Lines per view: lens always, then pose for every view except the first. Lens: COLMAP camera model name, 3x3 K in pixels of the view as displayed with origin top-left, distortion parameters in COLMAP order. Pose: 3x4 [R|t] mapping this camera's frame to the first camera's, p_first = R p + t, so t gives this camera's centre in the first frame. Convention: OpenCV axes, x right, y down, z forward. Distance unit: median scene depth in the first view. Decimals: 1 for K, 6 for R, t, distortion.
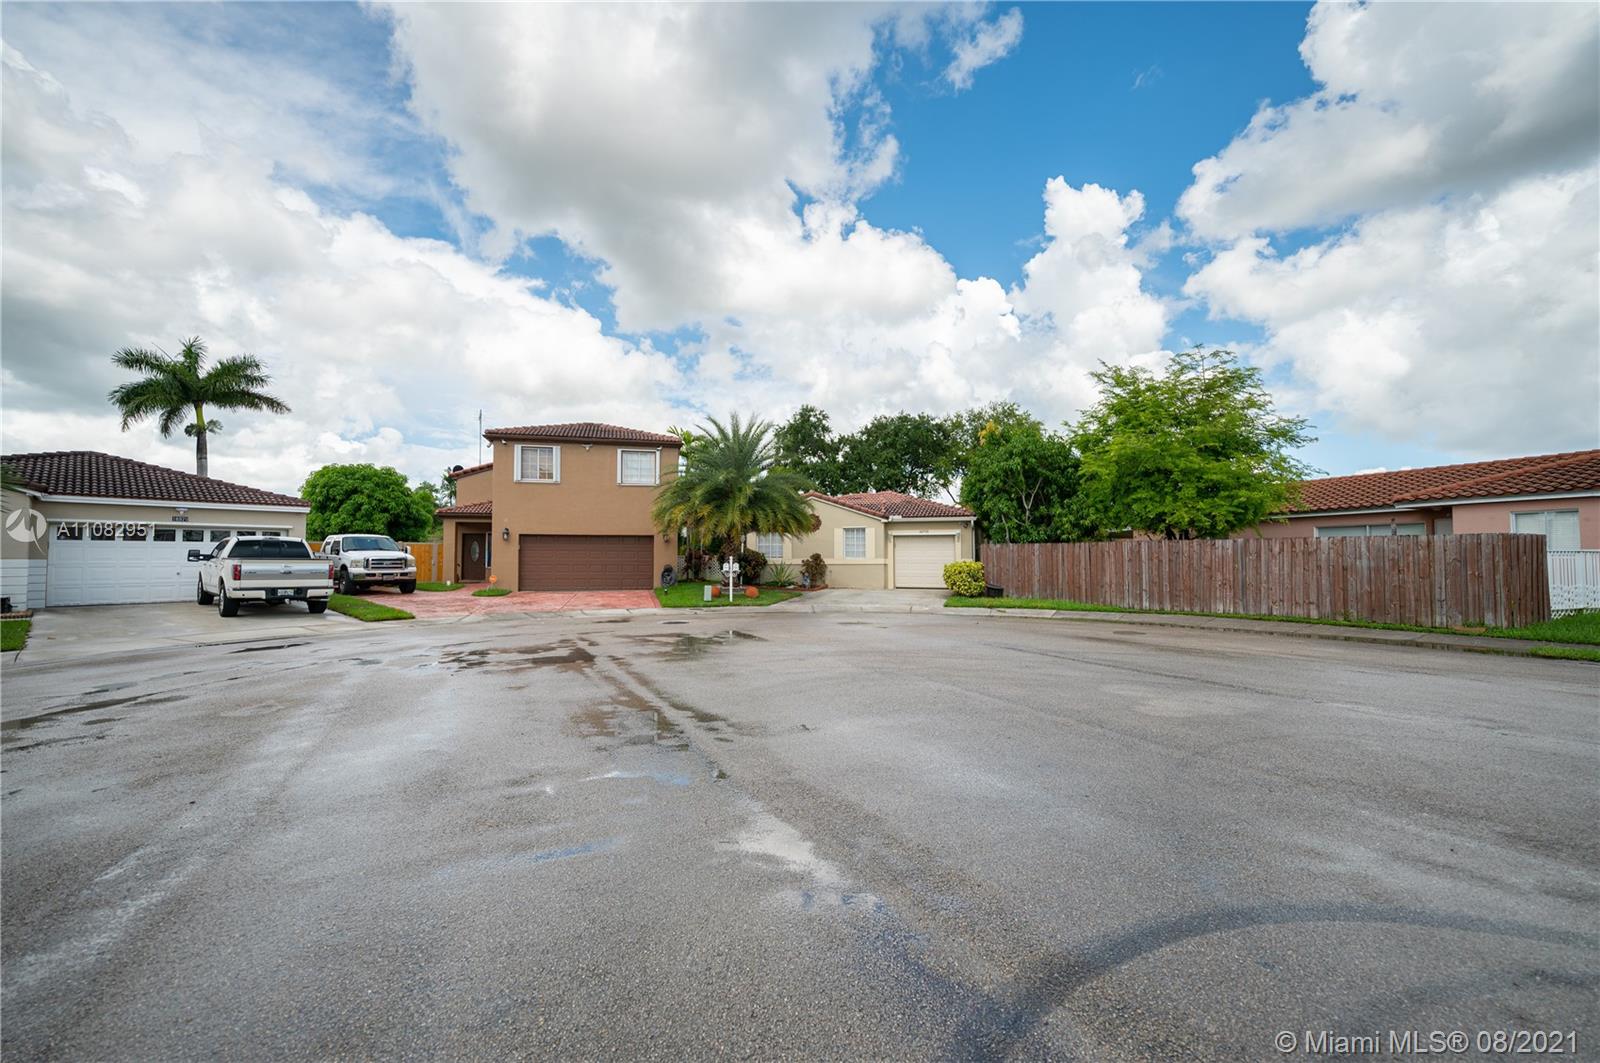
lens RADIAL K [[631.5, 0, 800.0], [0, 631.5, 531.5], [0, 0, 1]] dist [-0.001269, -0.000121]
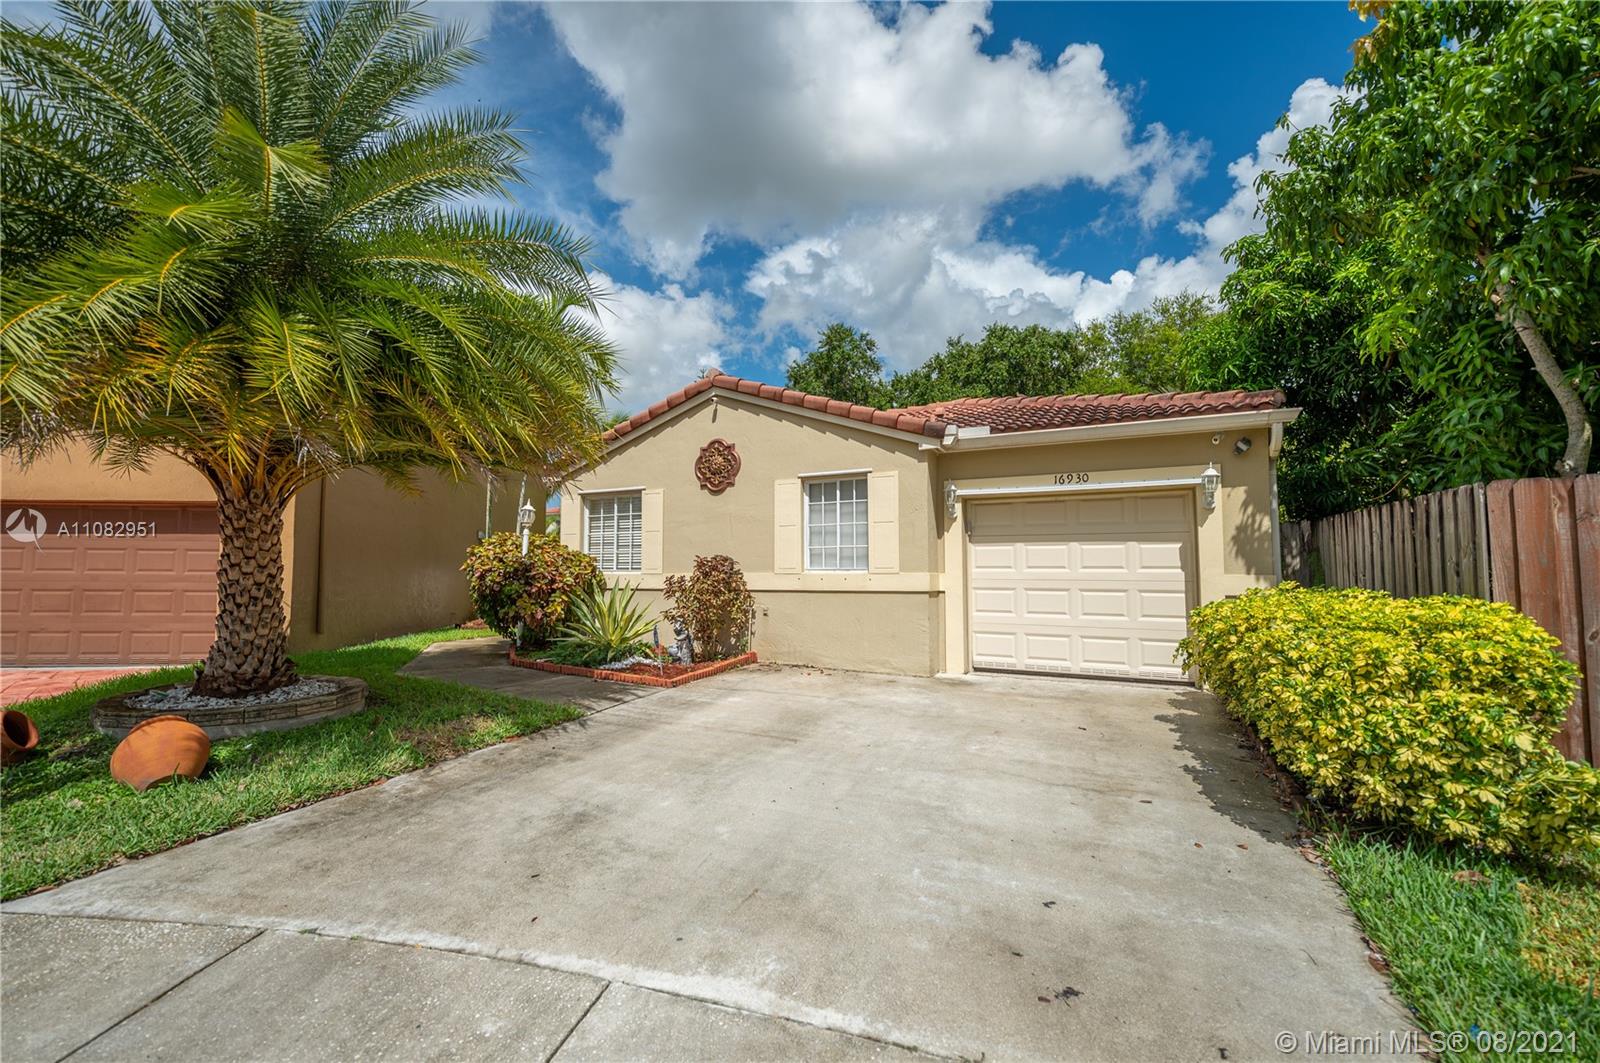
lens RADIAL K [[631.5, 0, 800.0], [0, 631.5, 531.5], [0, 0, 1]] dist [-0.001269, -0.000121]
pose [[0.988418, -0.009612, -0.151450, 0.116412], [0.006547, 0.999764, -0.020721, 0.028313], [0.151613, 0.019490, 0.988248, 0.682526]]
